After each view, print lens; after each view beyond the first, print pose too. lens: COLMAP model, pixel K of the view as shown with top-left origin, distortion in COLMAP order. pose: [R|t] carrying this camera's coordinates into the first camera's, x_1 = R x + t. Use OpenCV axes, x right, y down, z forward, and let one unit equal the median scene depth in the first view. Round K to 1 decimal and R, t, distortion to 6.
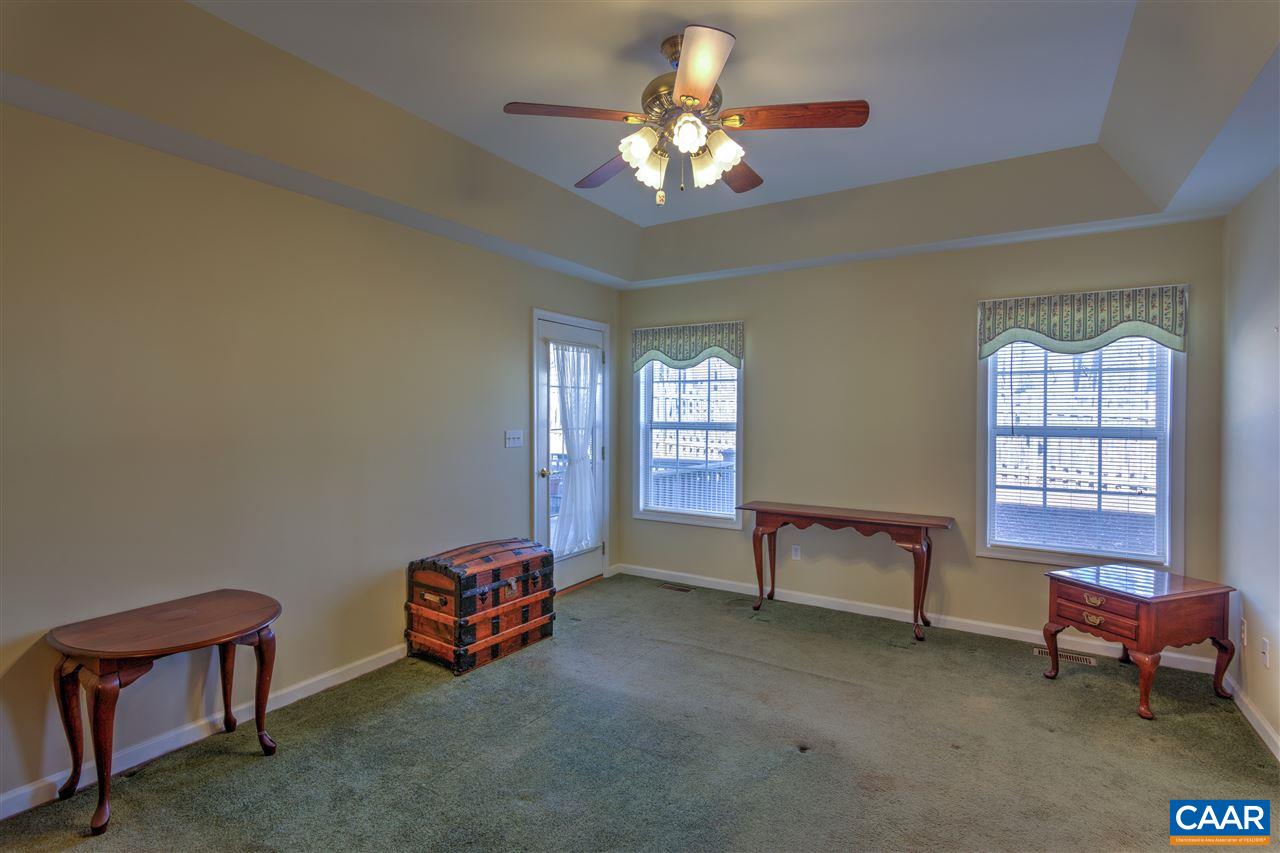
lens RADIAL K [[617.5, 0, 639.5], [0, 617.5, 418.9], [0, 0, 1]] dist [0.001659, -0.000752]
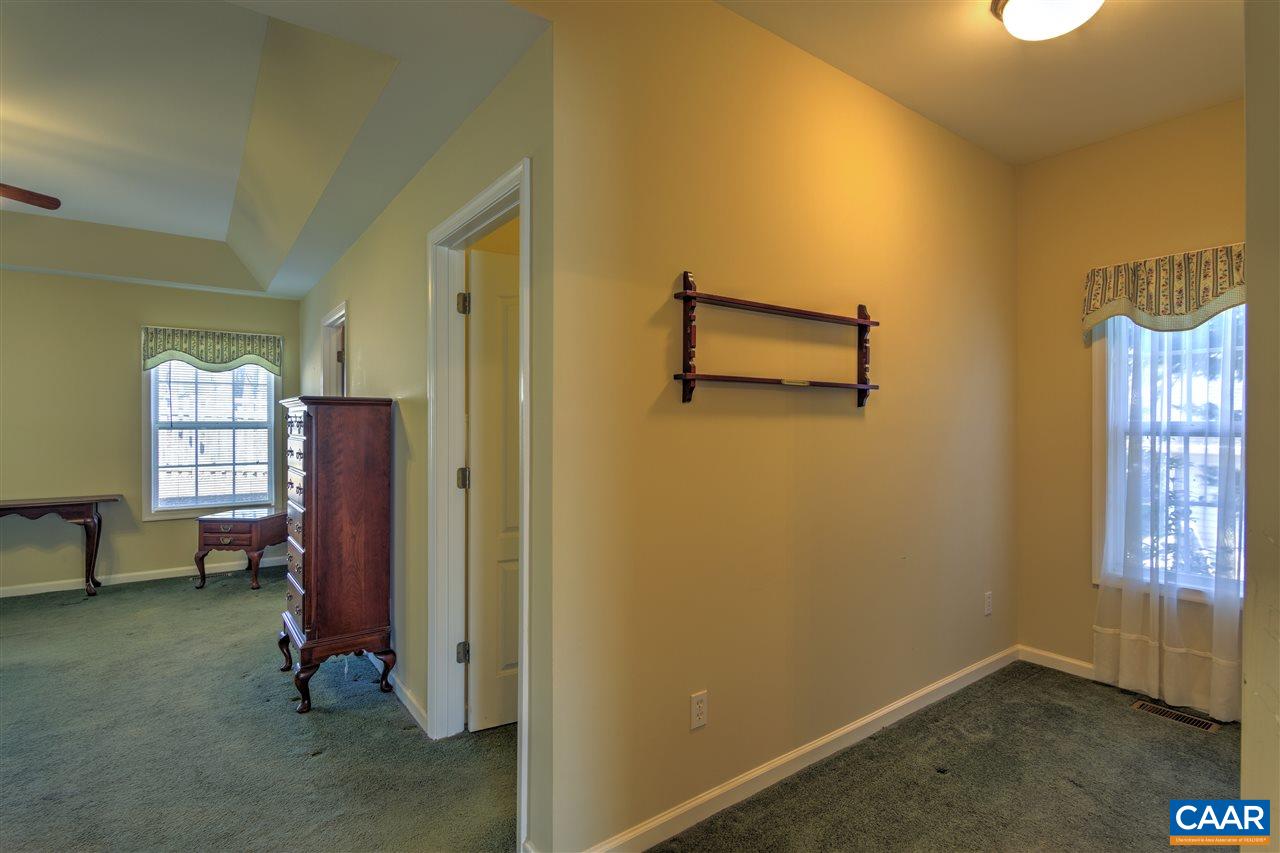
lens RADIAL K [[617.5, 0, 640.0], [0, 617.5, 423.7], [0, 0, 1]] dist [0.001659, -0.000752]
pose [[0.377983, -0.005972, 0.925793, -0.277759], [0.010153, 0.999946, 0.002306, 0.024733], [-0.925757, 0.008528, 0.378023, -0.490311]]
